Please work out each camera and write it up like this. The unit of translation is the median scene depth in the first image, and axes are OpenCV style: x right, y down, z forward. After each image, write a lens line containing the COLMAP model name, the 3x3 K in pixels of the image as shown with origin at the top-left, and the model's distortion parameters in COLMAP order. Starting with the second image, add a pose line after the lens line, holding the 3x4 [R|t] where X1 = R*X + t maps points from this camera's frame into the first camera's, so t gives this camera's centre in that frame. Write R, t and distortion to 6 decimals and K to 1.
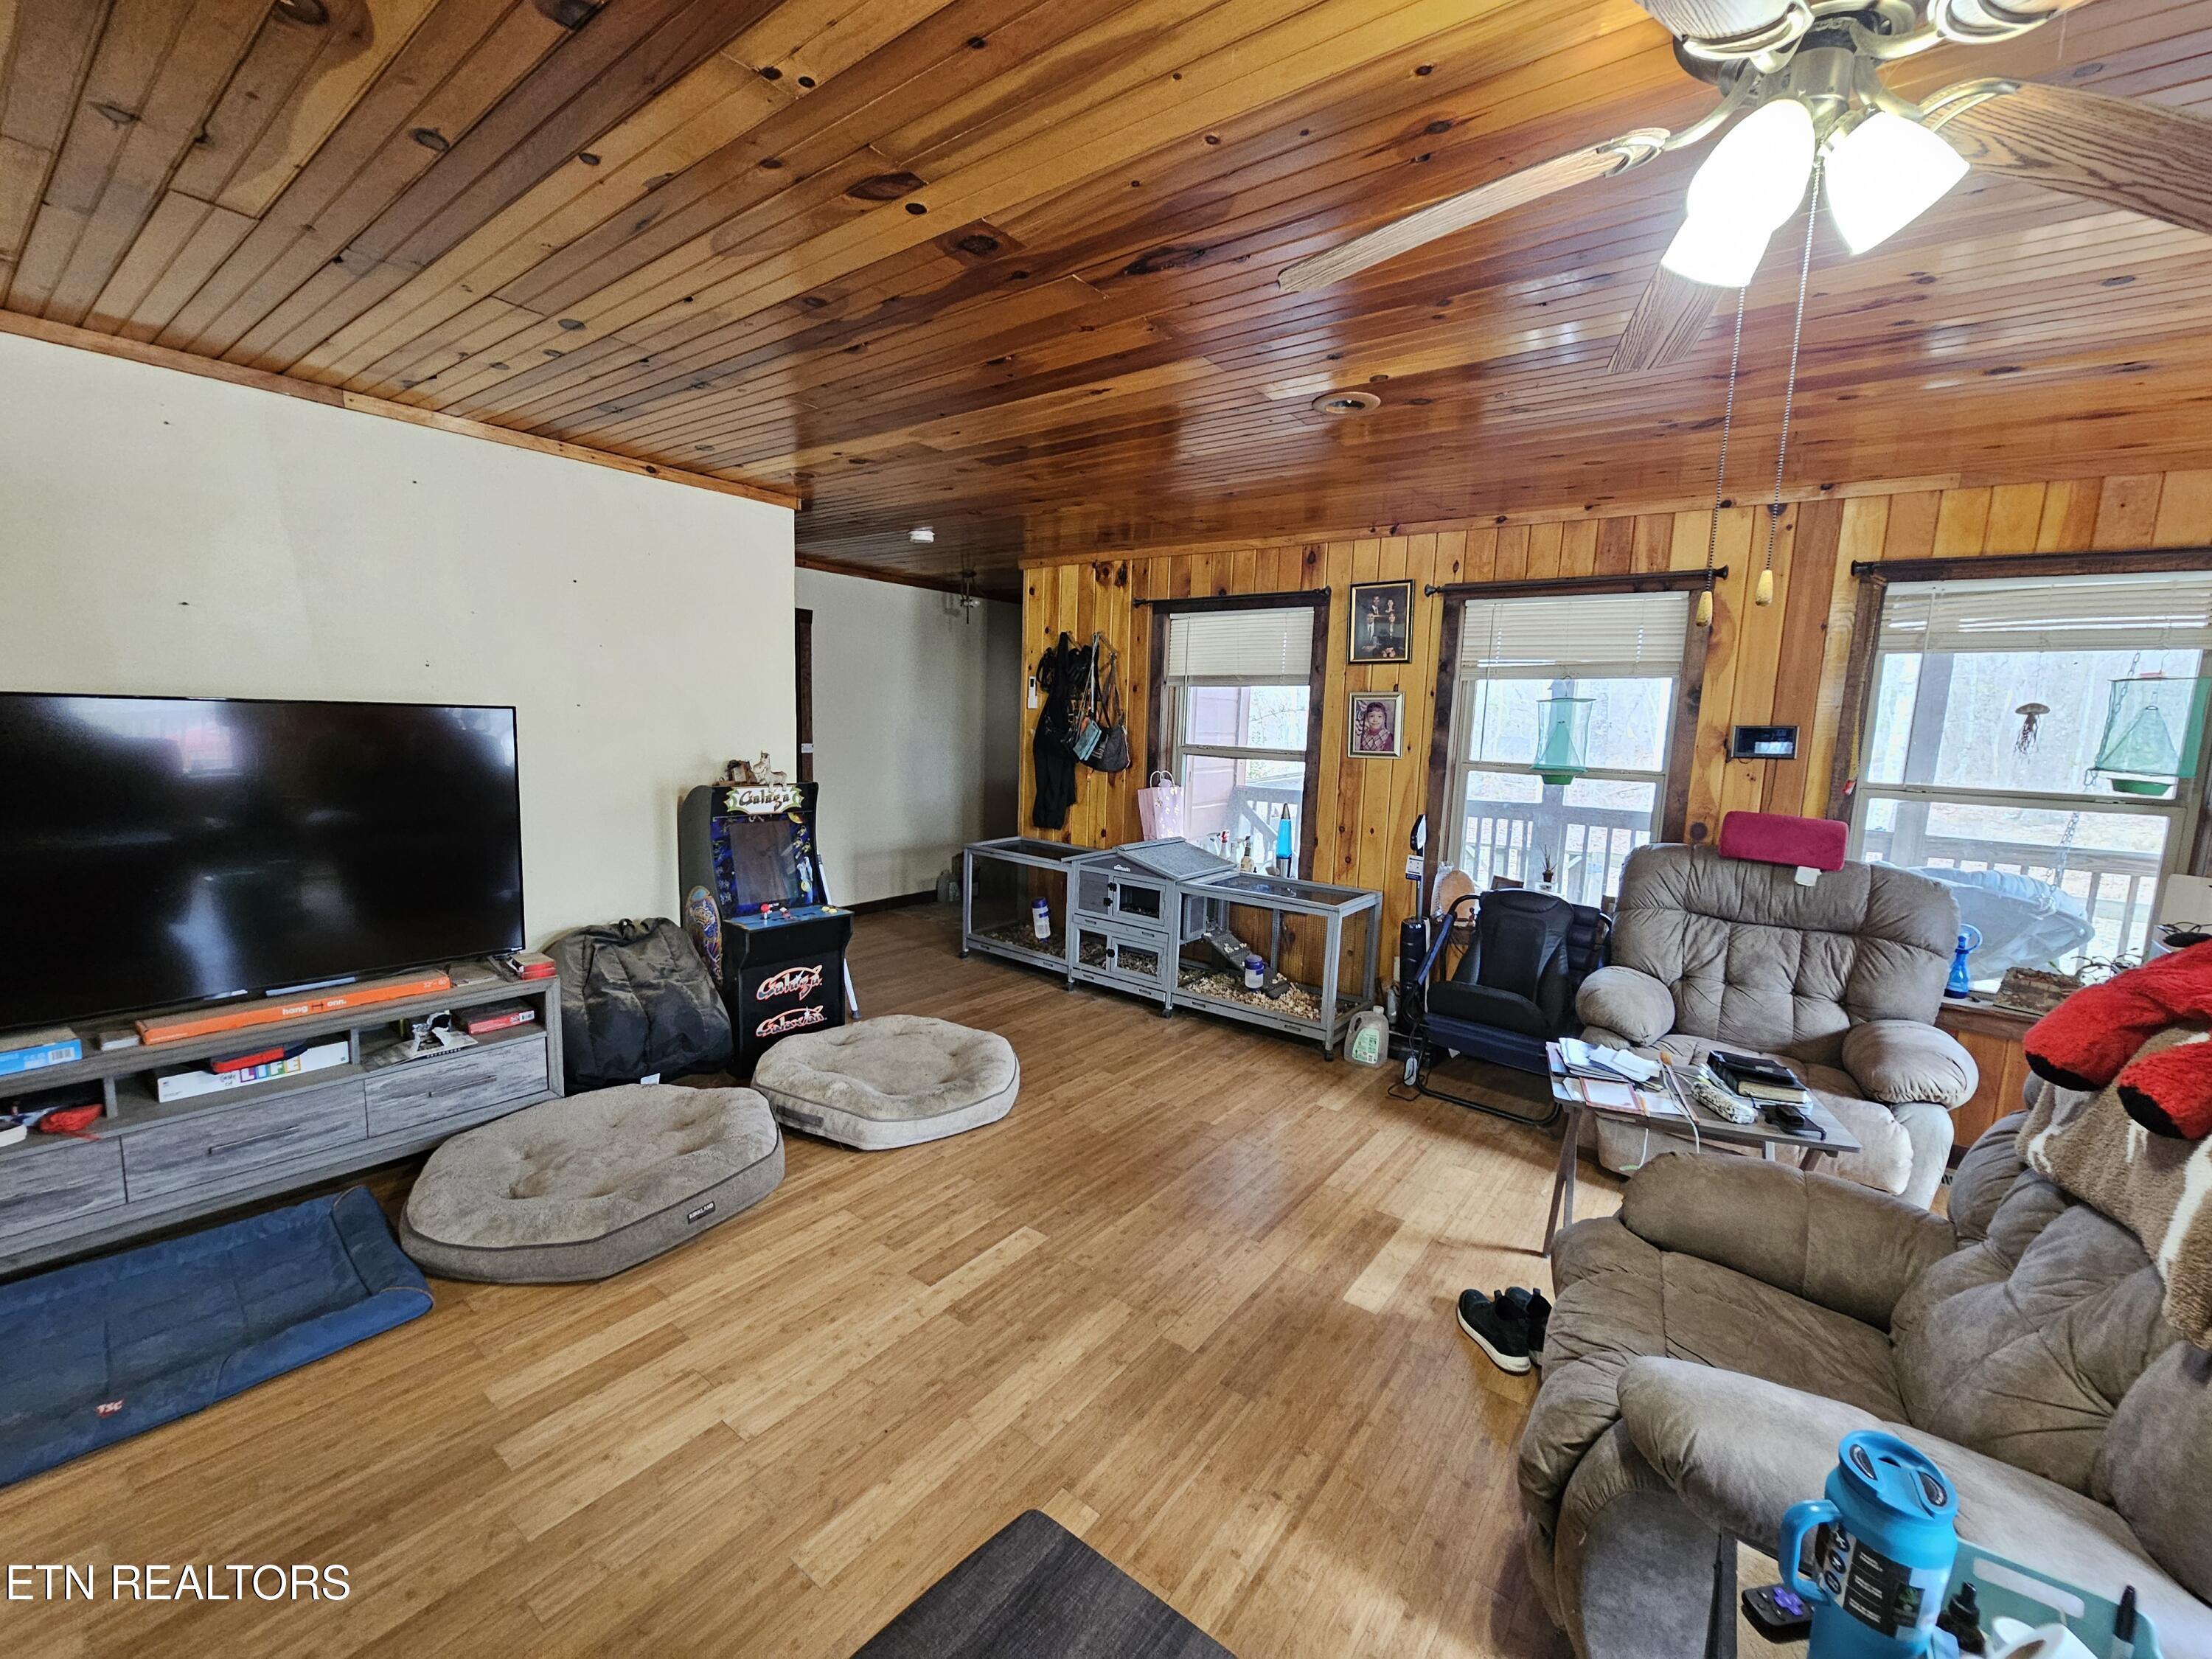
lens RADIAL K [[909.0, 0, 1104.5], [0, 909.0, 841.4], [0, 0, 1]] dist [-0.004851, 0.001430]
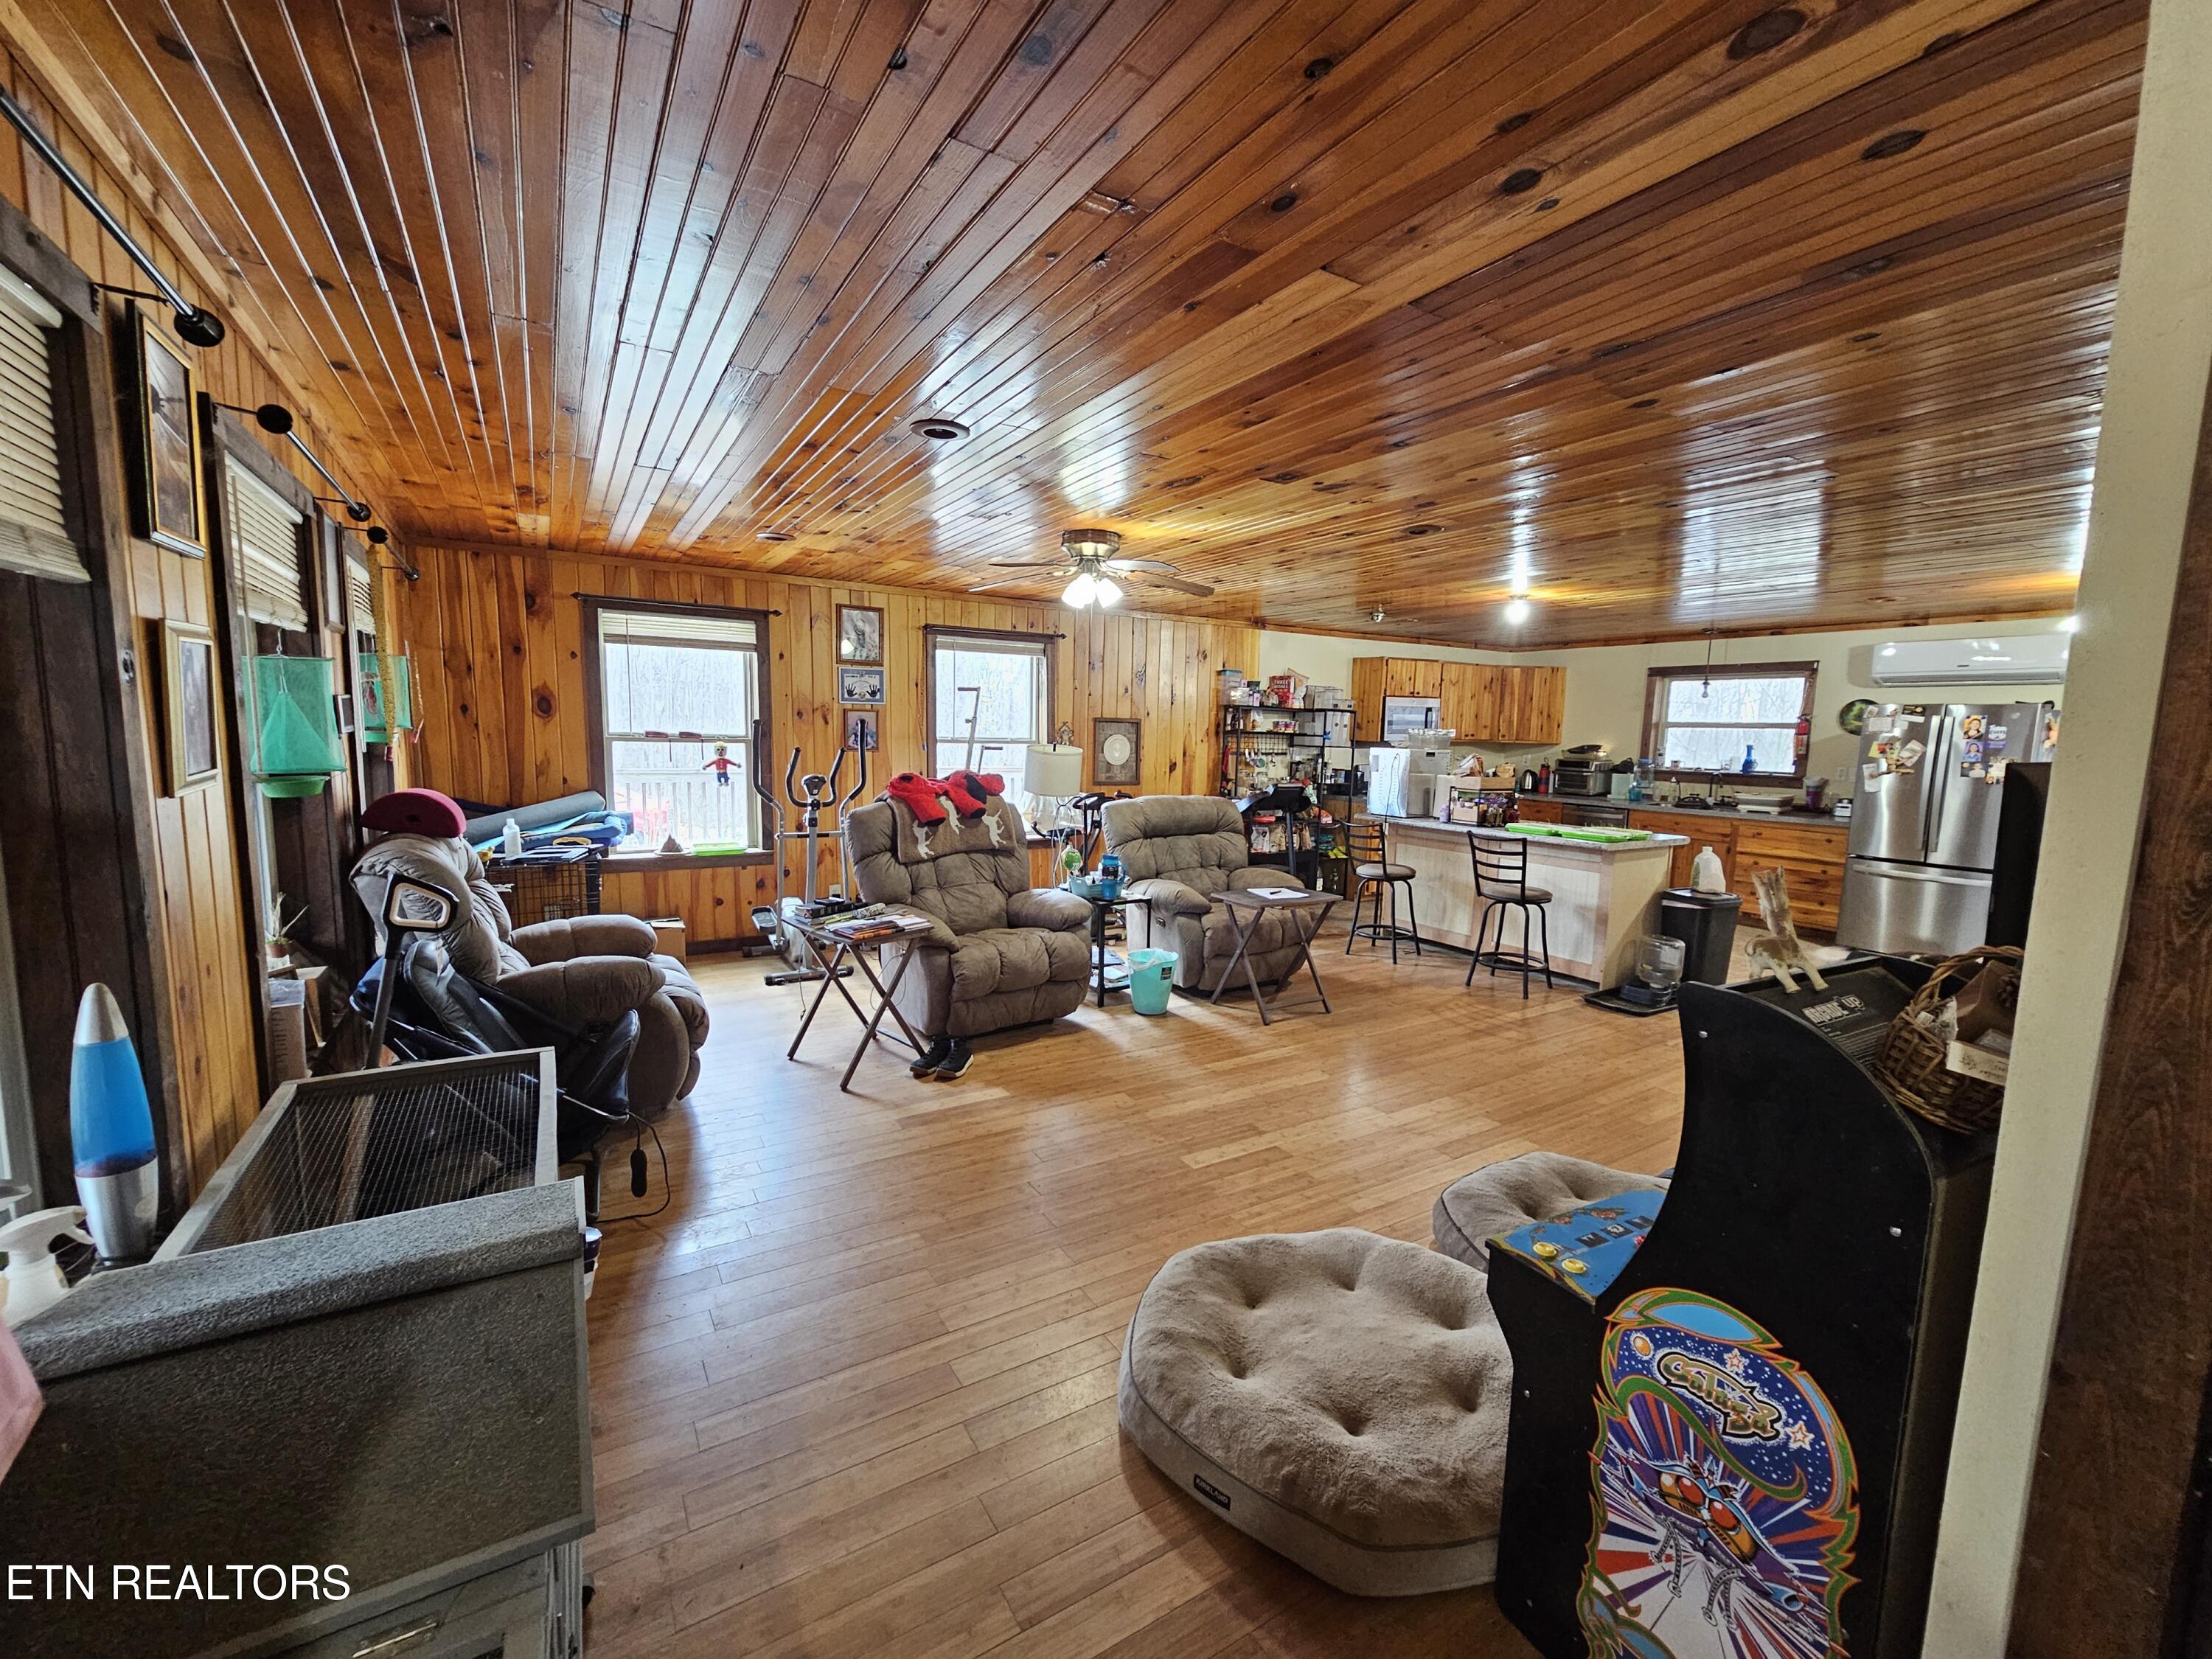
lens RADIAL K [[909.0, 0, 1098.2], [0, 909.0, 841.3], [0, 0, 1]] dist [-0.004851, 0.001430]
pose [[-0.927547, -0.098826, 0.360402, -0.254001], [0.000490, 0.964077, 0.265621, -0.207337], [-0.373705, 0.246553, -0.894179, 1.433141]]
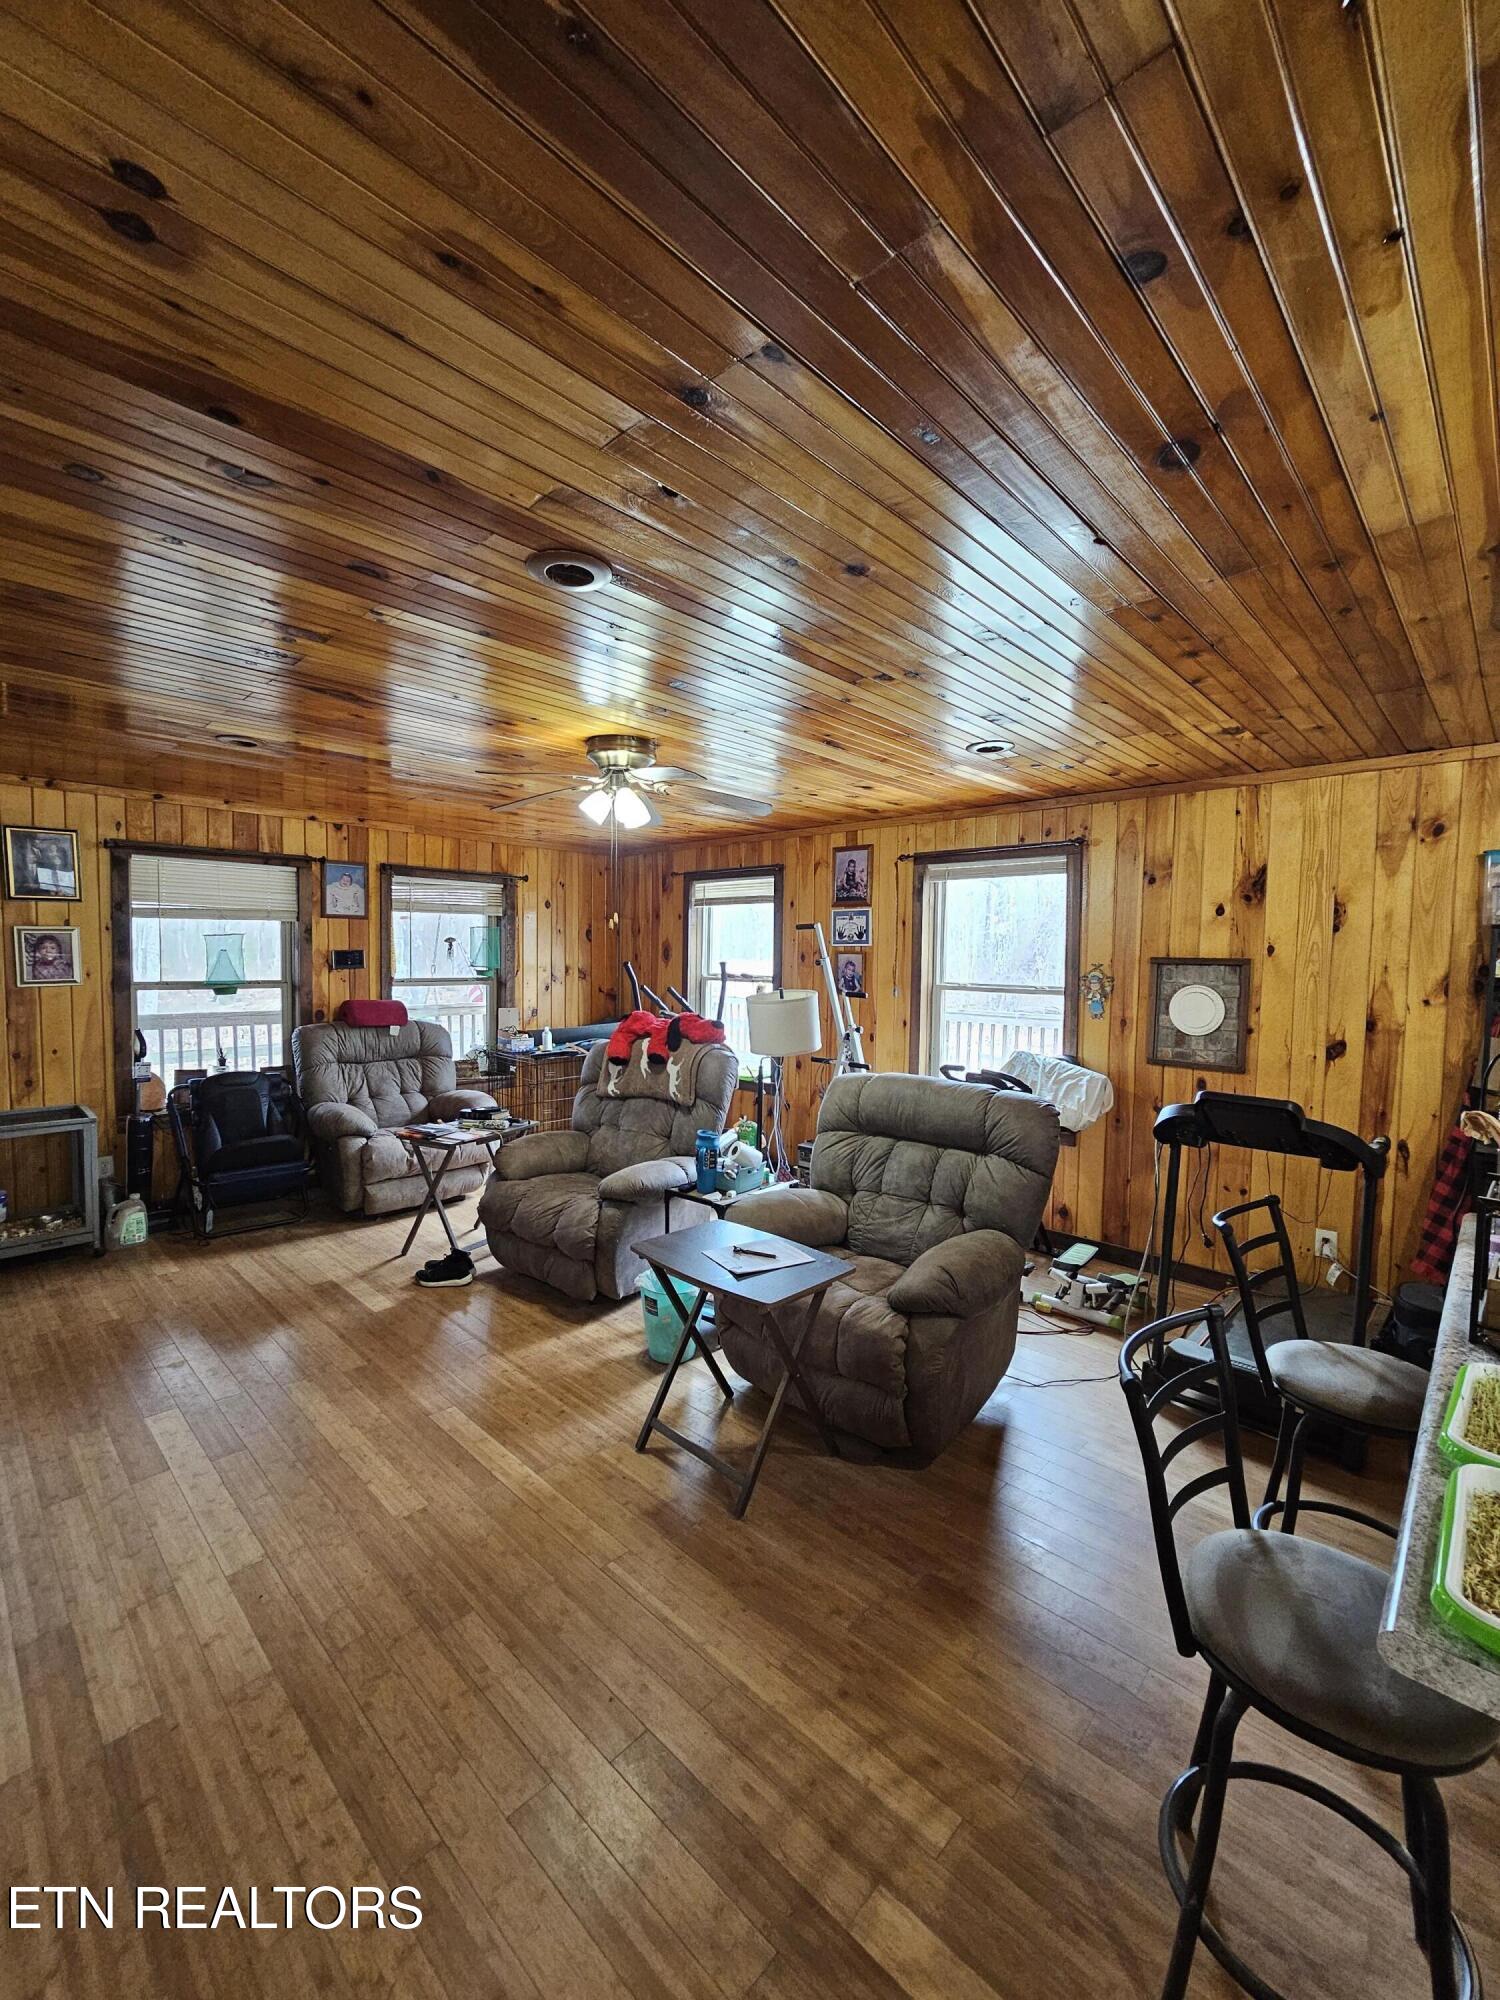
lens RADIAL K [[821.9, 0, 740.1], [0, 821.9, 993.8], [0, 0, 1]] dist [-0.004851, 0.001430]
pose [[0.122108, -0.078585, 0.989401, -0.688282], [0.130222, 0.989512, 0.062522, -0.041980], [-0.983937, 0.121208, 0.131061, 0.063138]]
